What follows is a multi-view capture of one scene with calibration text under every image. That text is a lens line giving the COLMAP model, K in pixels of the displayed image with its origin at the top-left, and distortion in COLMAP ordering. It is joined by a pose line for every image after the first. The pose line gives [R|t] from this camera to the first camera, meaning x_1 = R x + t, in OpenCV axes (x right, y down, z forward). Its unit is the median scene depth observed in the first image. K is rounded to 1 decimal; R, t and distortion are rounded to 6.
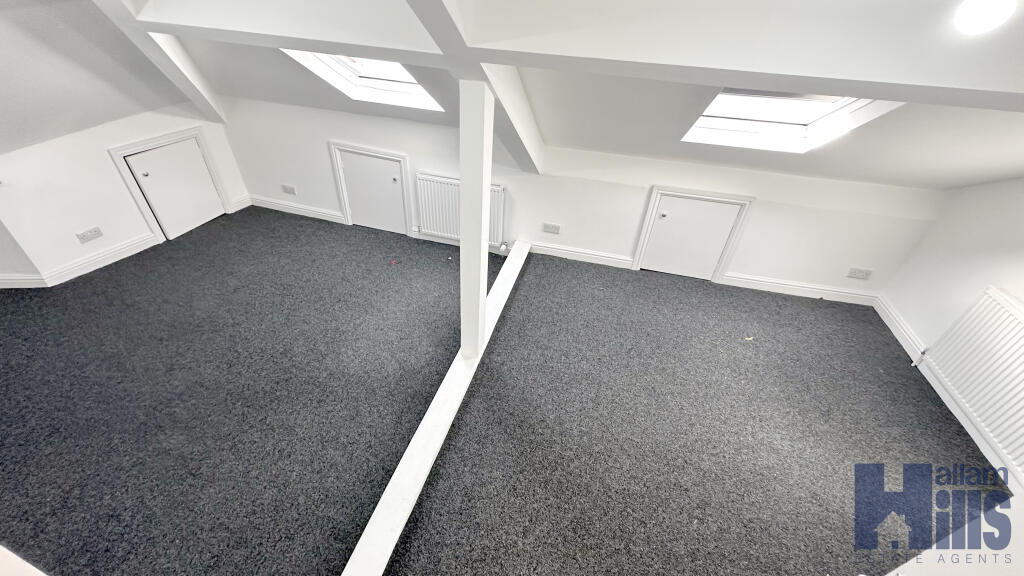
lens RADIAL K [[406.6, 0, 509.8], [0, 406.6, 288.9], [0, 0, 1]] dist [0.013441, 0.000059]
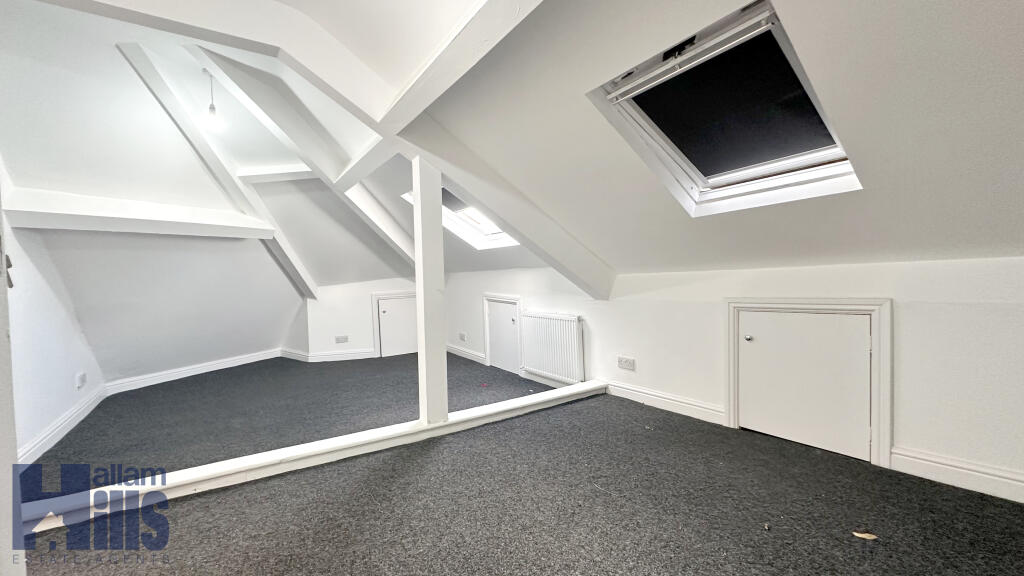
lens RADIAL K [[406.6, 0, 508.7], [0, 406.6, 290.1], [0, 0, 1]] dist [0.013441, 0.000059]
pose [[0.746138, -0.063623, -0.662744, 0.499395], [-0.328691, 0.830461, -0.449774, 0.191043], [0.578999, 0.553432, 0.598726, 0.261805]]
